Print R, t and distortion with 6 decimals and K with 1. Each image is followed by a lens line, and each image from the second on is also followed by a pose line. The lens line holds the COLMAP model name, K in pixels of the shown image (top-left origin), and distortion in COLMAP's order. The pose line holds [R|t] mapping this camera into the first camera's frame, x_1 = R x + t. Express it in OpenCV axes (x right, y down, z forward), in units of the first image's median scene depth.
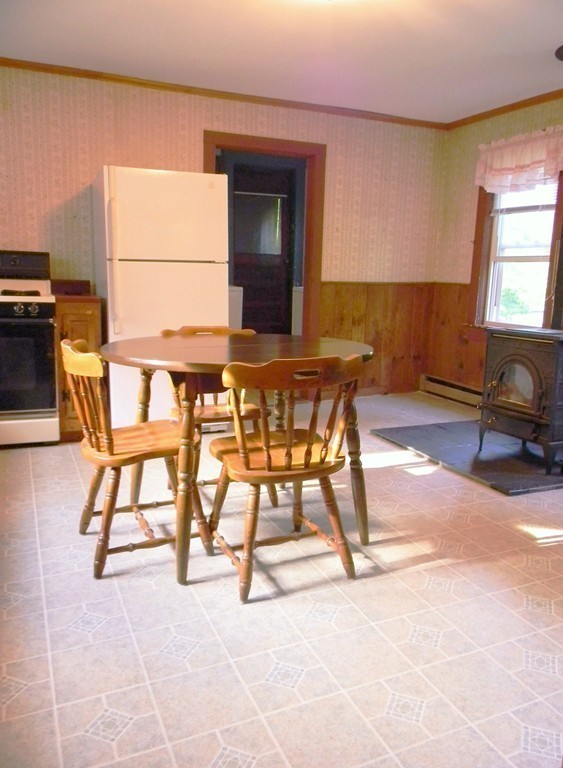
lens RADIAL K [[615.9, 0, 282.4], [0, 615.9, 380.9], [0, 0, 1]] dist [0.011030, 0.000383]
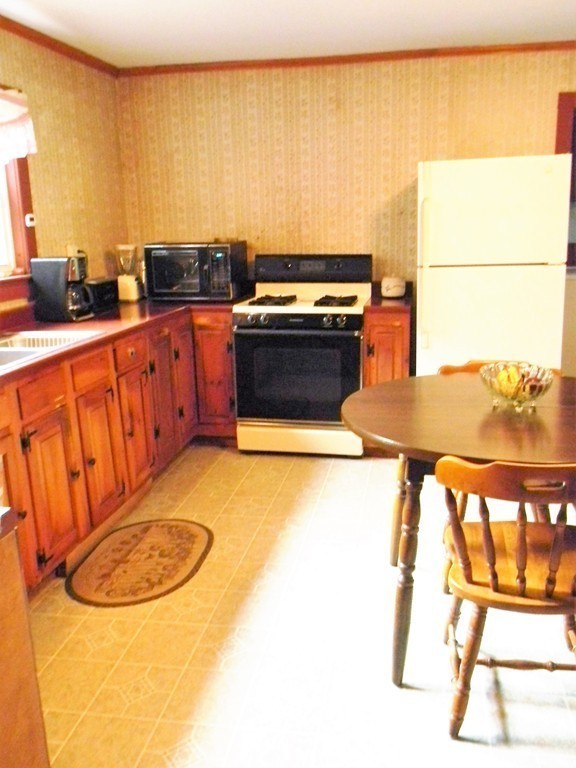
lens RADIAL K [[659.1, 0, 293.0], [0, 659.1, 385.8], [0, 0, 1]] dist [-0.001010, -0.022399]
pose [[0.832266, 0.083883, -0.547994, 0.095655], [-0.048929, 0.995743, 0.078110, -0.079487], [0.552213, -0.038196, 0.832828, 0.078289]]
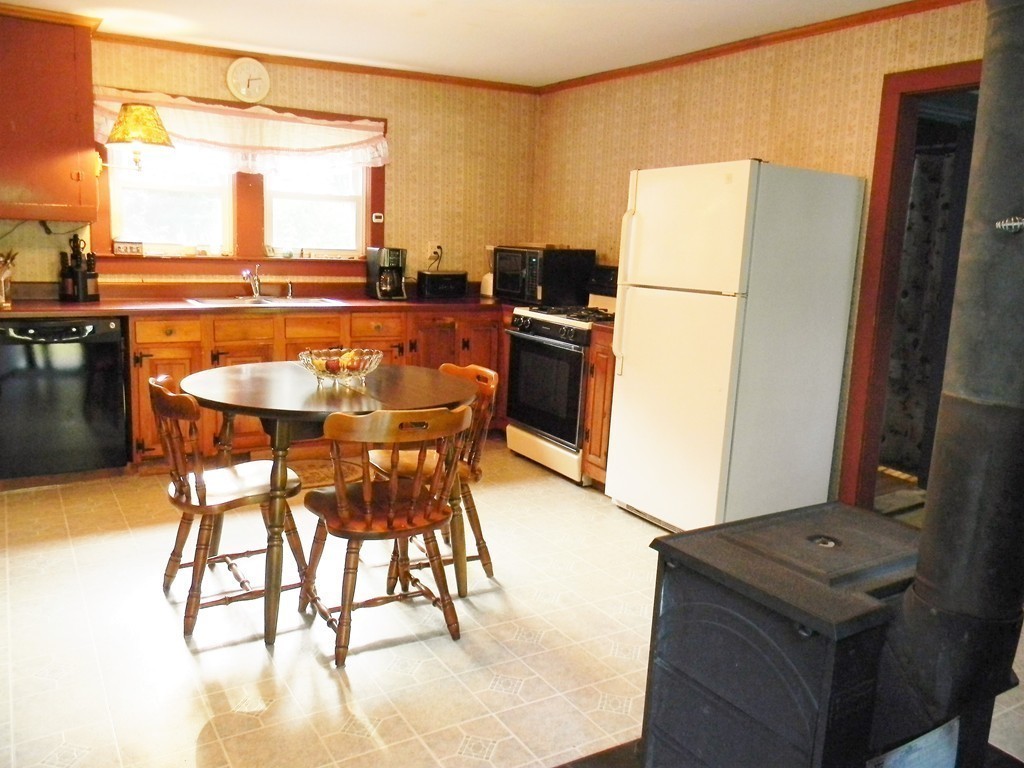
lens RADIAL K [[810.8, 0, 510.4], [0, 810.8, 383.7], [0, 0, 1]] dist [-0.010578, -0.004265]
pose [[0.133552, 0.153520, -0.979079, 0.688557], [-0.207786, 0.970308, 0.123802, -0.152703], [0.969014, 0.186905, 0.161486, 0.635695]]
